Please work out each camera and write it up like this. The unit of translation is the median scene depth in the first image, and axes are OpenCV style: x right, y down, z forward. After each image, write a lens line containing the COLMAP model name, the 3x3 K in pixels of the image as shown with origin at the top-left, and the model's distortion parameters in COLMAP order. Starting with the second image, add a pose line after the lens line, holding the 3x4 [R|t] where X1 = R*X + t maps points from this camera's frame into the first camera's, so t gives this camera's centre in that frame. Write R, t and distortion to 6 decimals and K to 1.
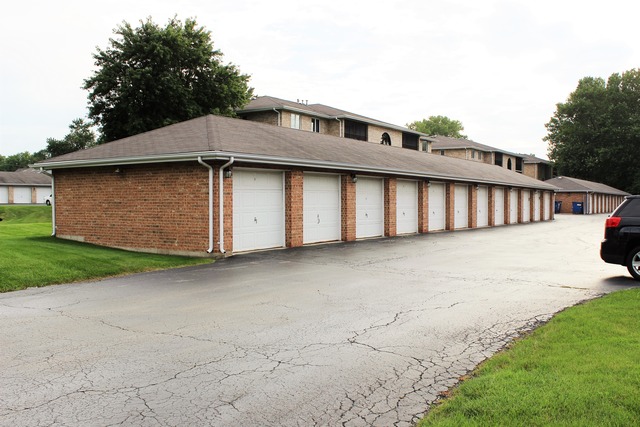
lens RADIAL K [[603.6, 0, 320.5], [0, 603.6, 209.1], [0, 0, 1]] dist [0.000816, 0.000000]
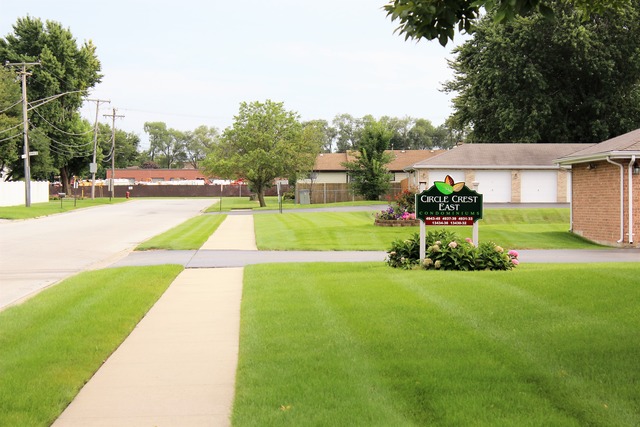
lens RADIAL K [[1067.6, 0, 320.0], [0, 1067.6, 213.0], [0, 0, 1]] dist [-0.255979, 0.000000]
pose [[0.645321, 0.008668, -0.763862, 0.910952], [-0.007093, 0.999961, 0.005355, 0.011490], [0.763879, 0.001963, 0.645357, -0.642114]]
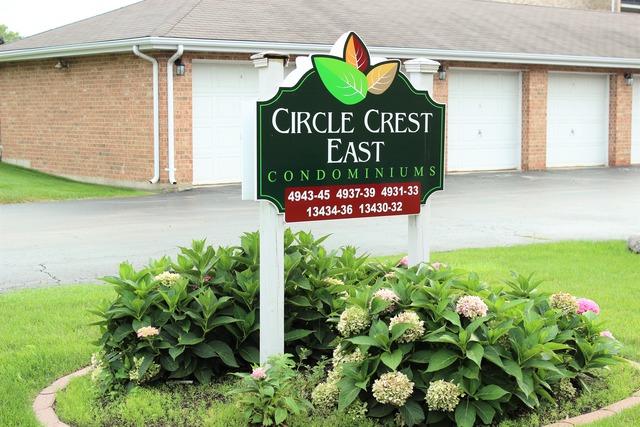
lens RADIAL K [[1149.5, 0, 319.4], [0, 1149.5, 215.1], [0, 0, 1]] dist [0.026120, 0.000000]
pose [[0.963671, 0.024856, -0.265932, 0.354968], [-0.004319, 0.996980, 0.077533, 0.004756], [0.267056, -0.073567, 0.960869, -0.234693]]
